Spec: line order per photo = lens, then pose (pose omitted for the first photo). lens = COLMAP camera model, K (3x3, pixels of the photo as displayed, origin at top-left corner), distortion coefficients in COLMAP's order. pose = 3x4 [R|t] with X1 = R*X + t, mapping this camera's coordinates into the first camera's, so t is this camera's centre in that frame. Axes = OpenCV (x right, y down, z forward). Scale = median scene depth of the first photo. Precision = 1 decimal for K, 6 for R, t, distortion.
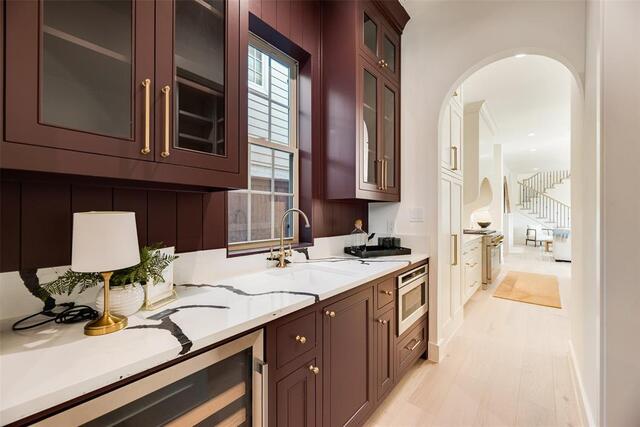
lens RADIAL K [[259.0, 0, 319.7], [0, 259.0, 212.2], [0, 0, 1]] dist [0.010911, 0.000146]
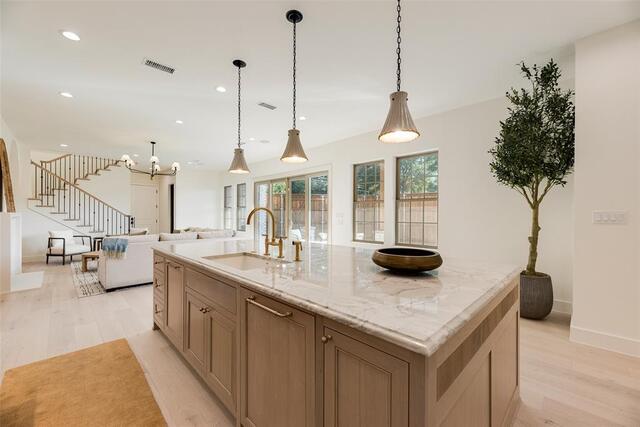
lens RADIAL K [[259.0, 0, 319.1], [0, 259.0, 213.6], [0, 0, 1]] dist [0.010911, 0.000146]
pose [[0.081435, 0.001810, 0.996677, 0.220911], [-0.008390, 0.999964, -0.001131, 0.000387], [-0.996643, -0.008270, 0.081448, 0.303233]]
